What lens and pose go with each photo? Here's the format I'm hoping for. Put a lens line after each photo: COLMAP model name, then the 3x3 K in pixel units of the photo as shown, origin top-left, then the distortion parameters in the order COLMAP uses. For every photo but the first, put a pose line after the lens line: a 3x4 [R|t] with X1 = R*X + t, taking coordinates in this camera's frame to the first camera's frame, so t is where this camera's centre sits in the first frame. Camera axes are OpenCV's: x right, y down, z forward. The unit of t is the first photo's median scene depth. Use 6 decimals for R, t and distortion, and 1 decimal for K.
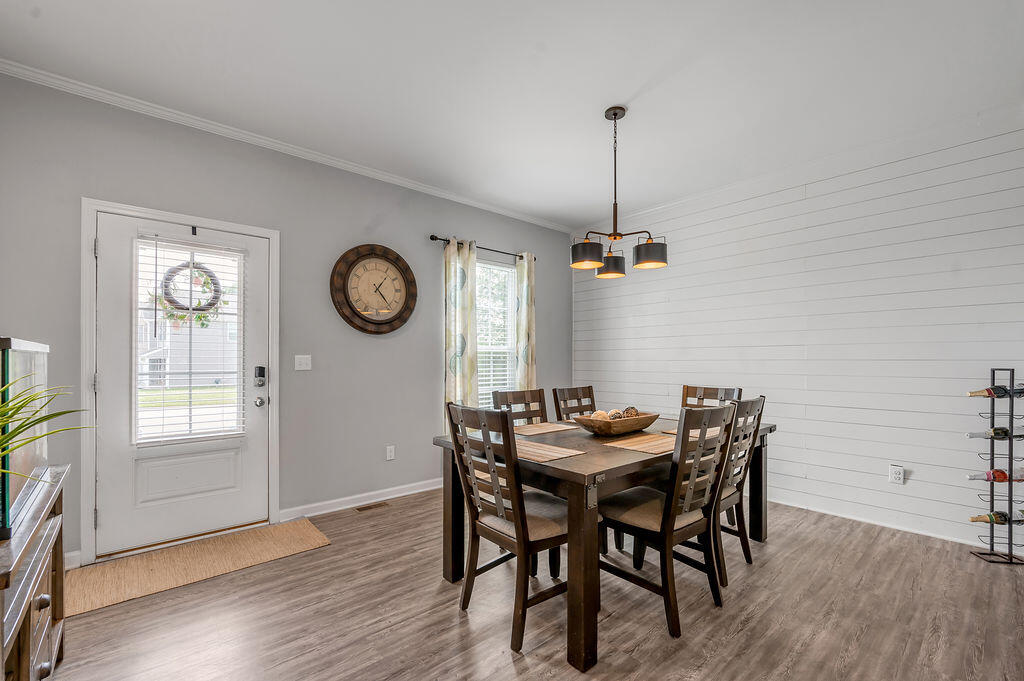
lens RADIAL K [[450.8, 0, 516.7], [0, 450.8, 354.7], [0, 0, 1]] dist [-0.000956, 0.000059]
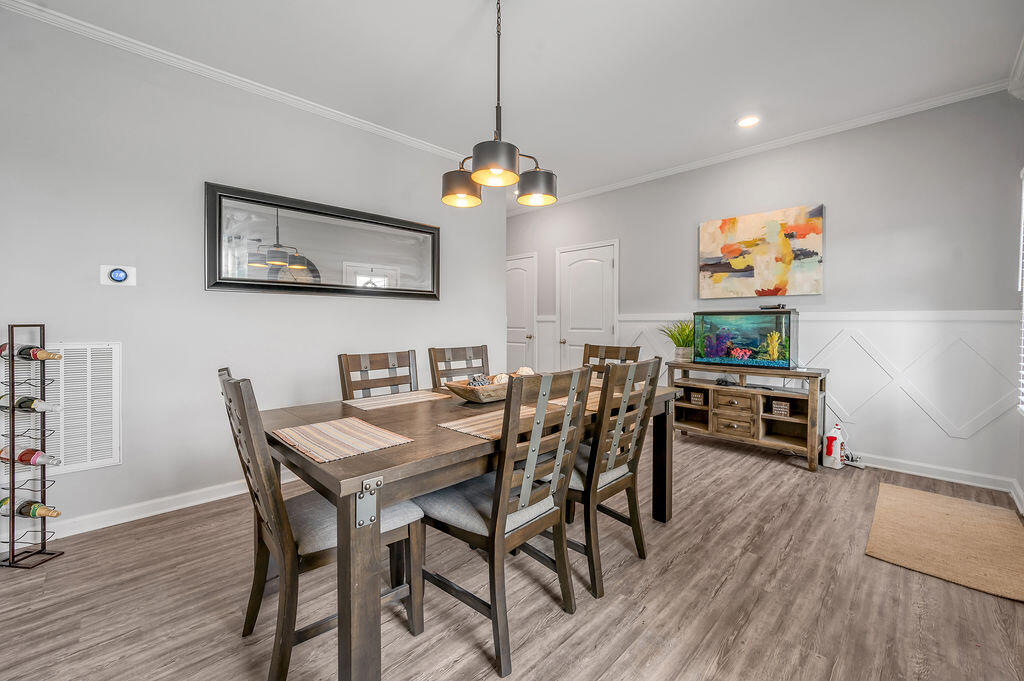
lens RADIAL K [[418.5, 0, 512.1], [0, 418.5, 323.0], [0, 0, 1]] dist [0.000076, 0.000040]
pose [[-0.998956, -0.002705, -0.045595, 0.240364], [-0.002505, 0.999987, -0.004445, 0.029393], [0.045606, -0.004326, -0.998950, 1.792687]]
